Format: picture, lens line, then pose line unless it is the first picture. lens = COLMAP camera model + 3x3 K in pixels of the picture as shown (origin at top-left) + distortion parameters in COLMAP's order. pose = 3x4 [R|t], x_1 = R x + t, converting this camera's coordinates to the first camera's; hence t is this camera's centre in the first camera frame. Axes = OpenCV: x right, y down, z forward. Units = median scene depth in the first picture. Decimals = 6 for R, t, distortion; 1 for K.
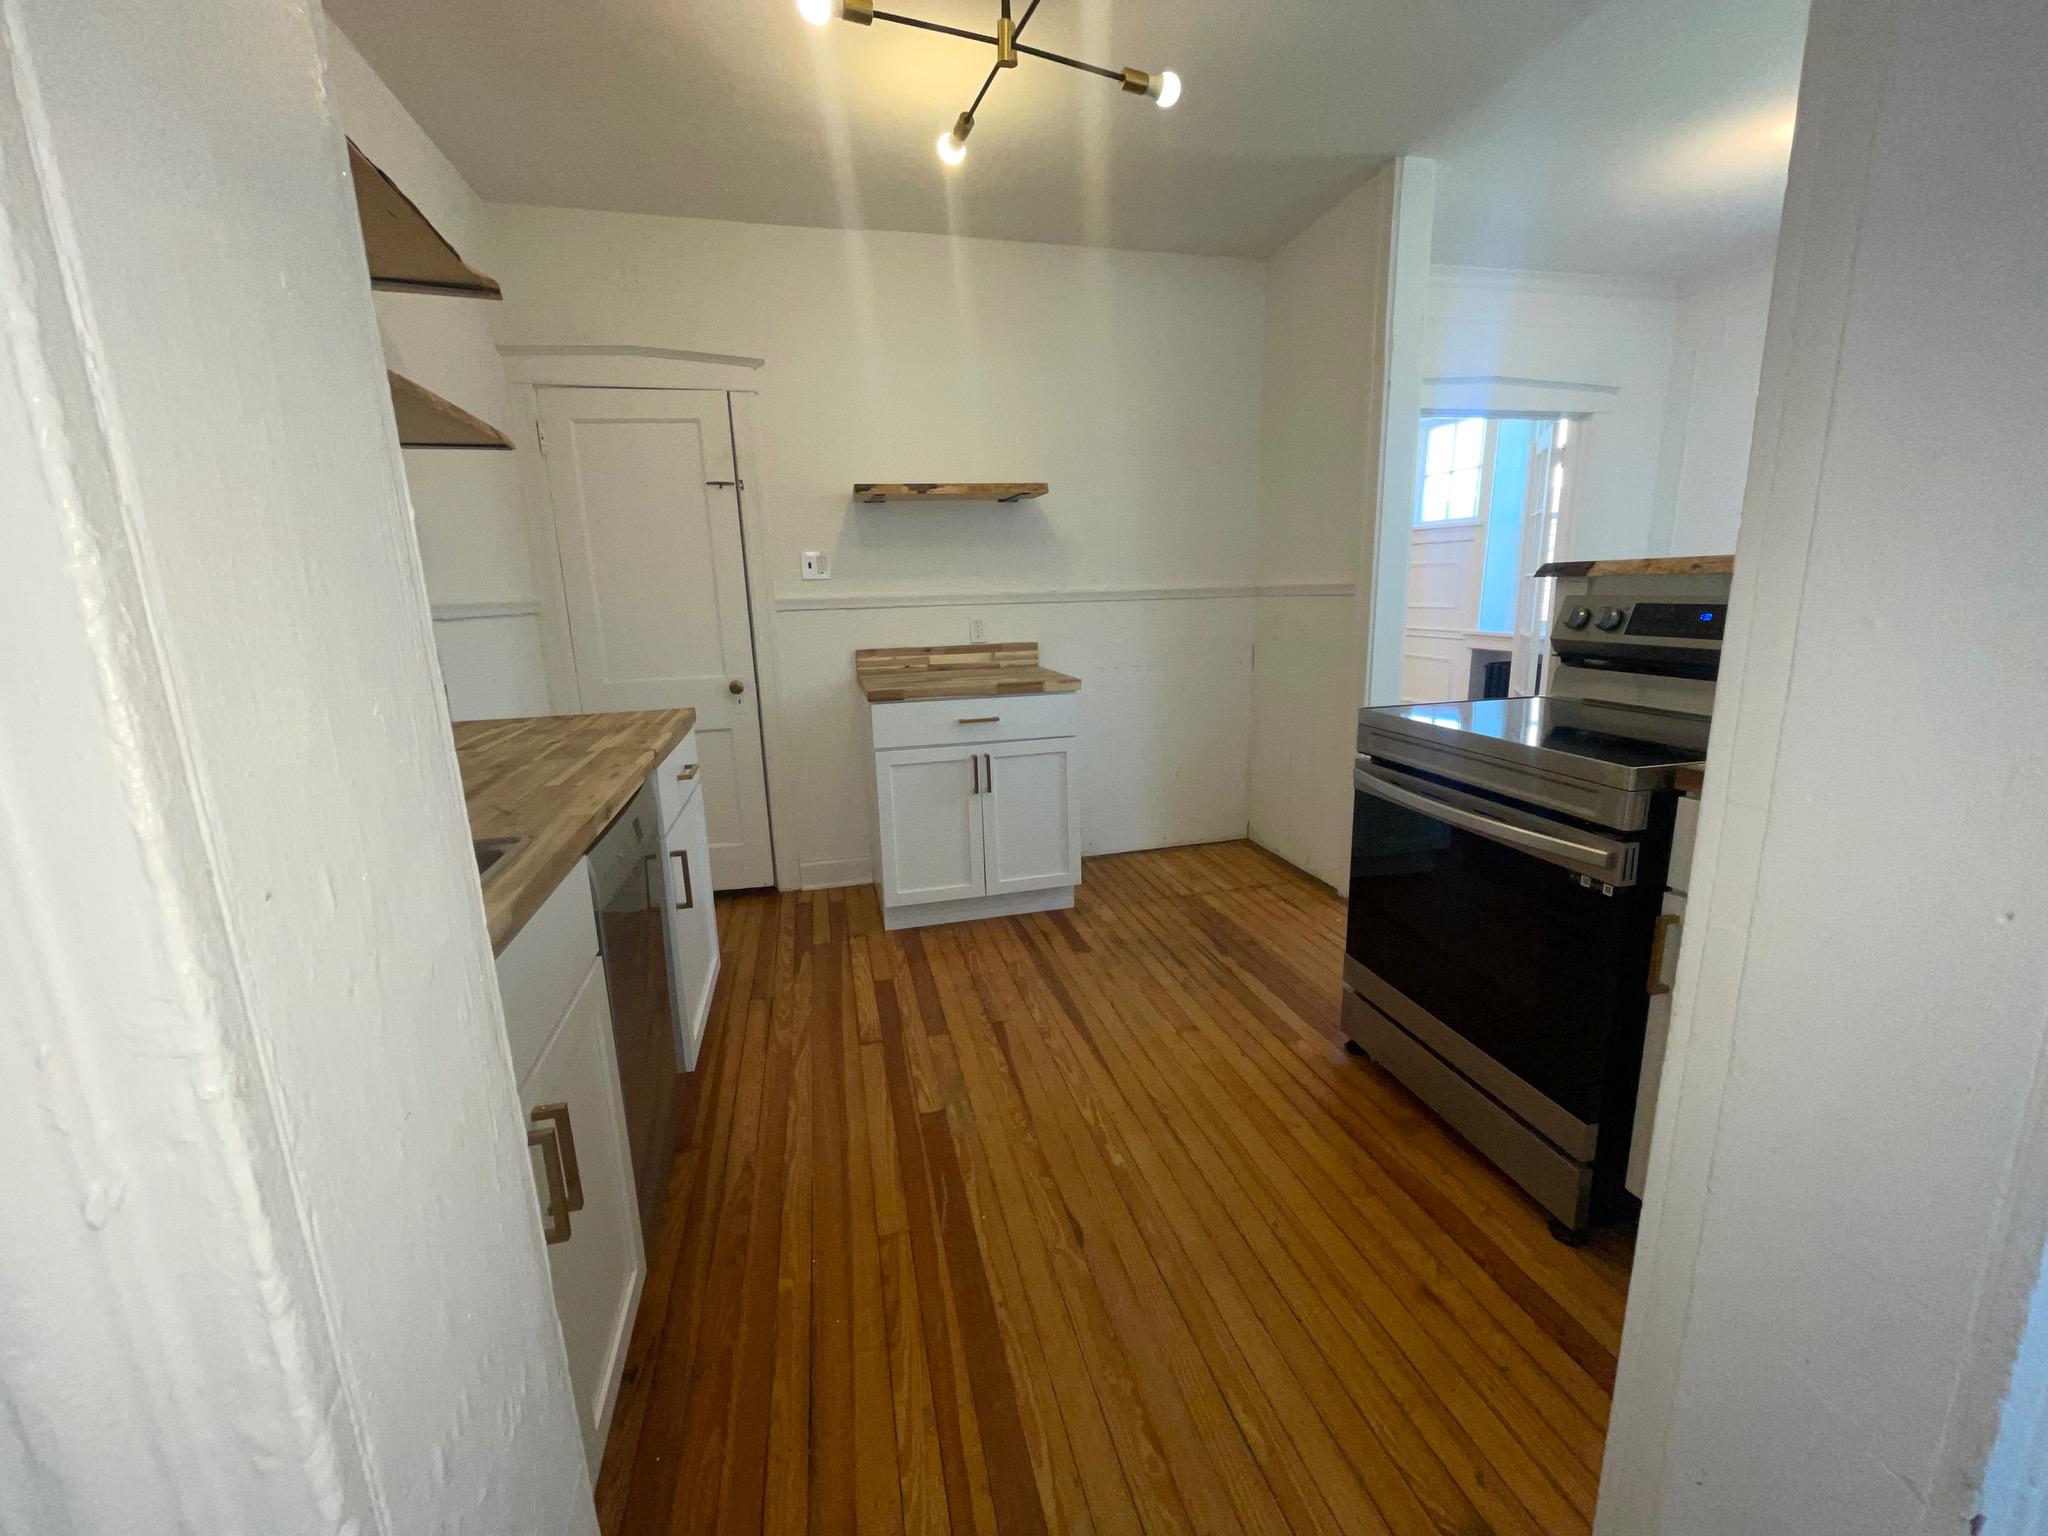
lens RADIAL K [[830.6, 0, 1028.6], [0, 830.6, 771.3], [0, 0, 1]] dist [0.000041, 0.000289]
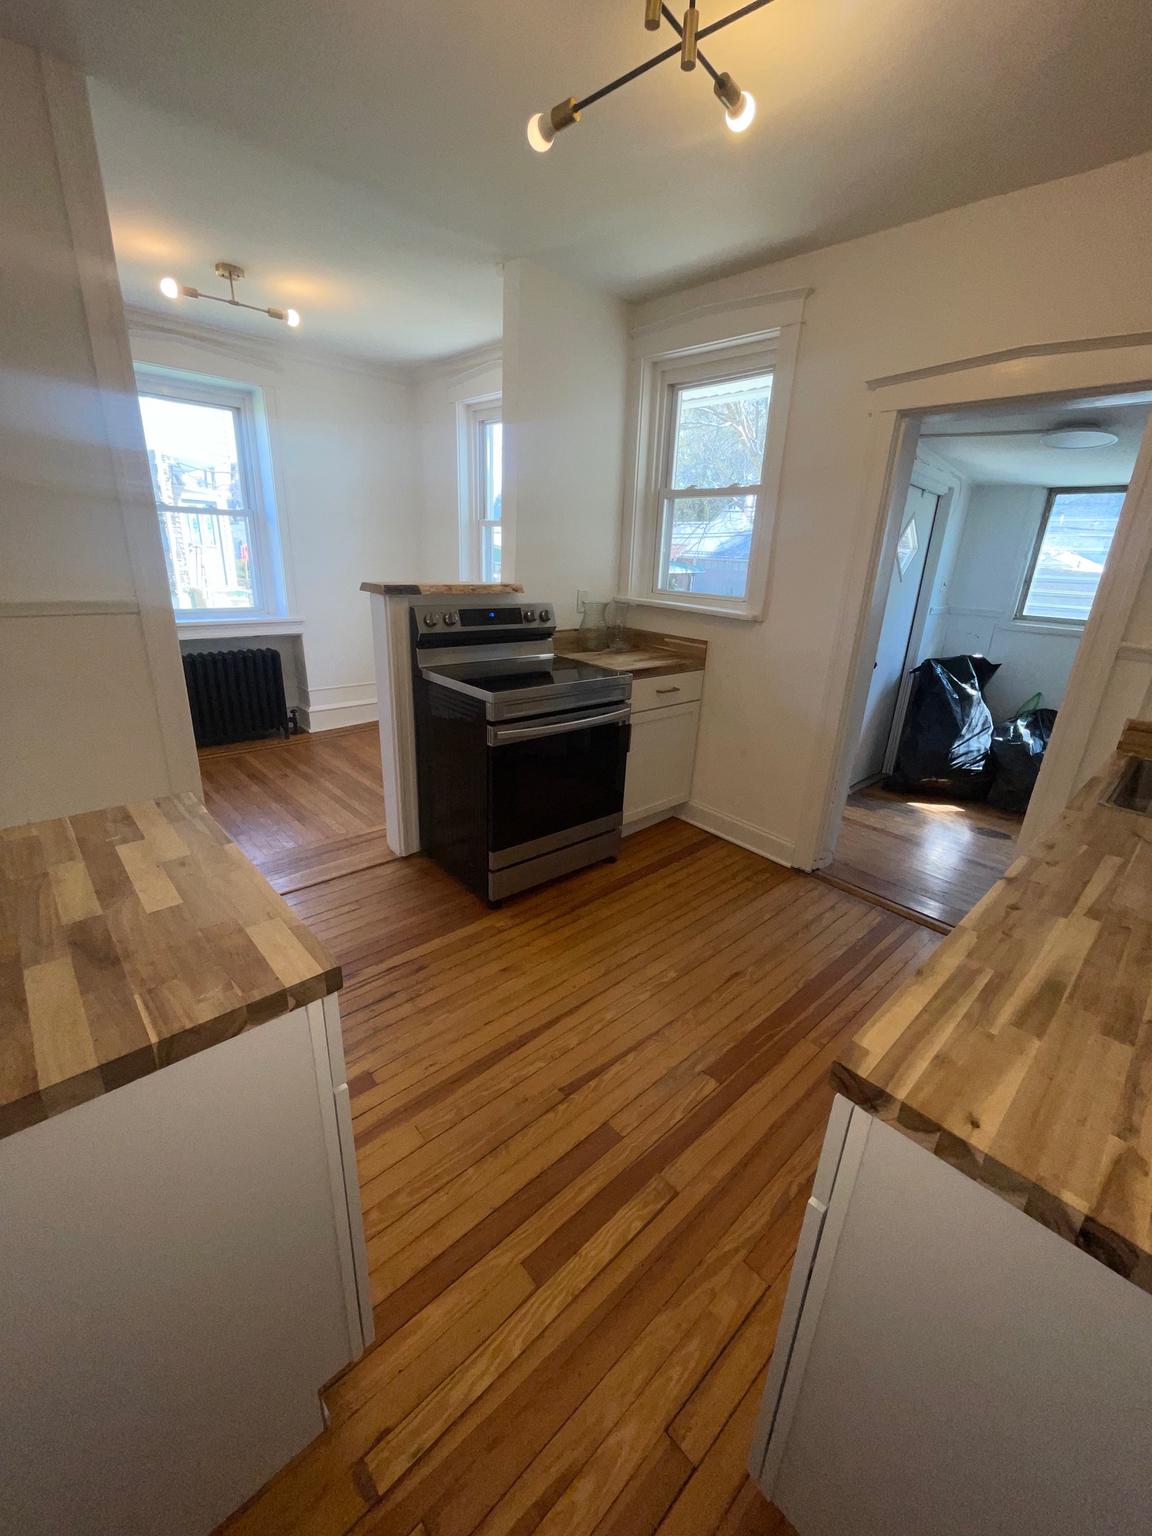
lens RADIAL K [[623.0, 0, 576.0], [0, 623.0, 768.0], [0, 0, 1]] dist [0.000041, 0.000289]
pose [[-0.480607, -0.285209, 0.829261, -0.611565], [0.161556, 0.900651, 0.403394, -0.369265], [-0.861926, 0.327846, -0.386782, 1.309295]]
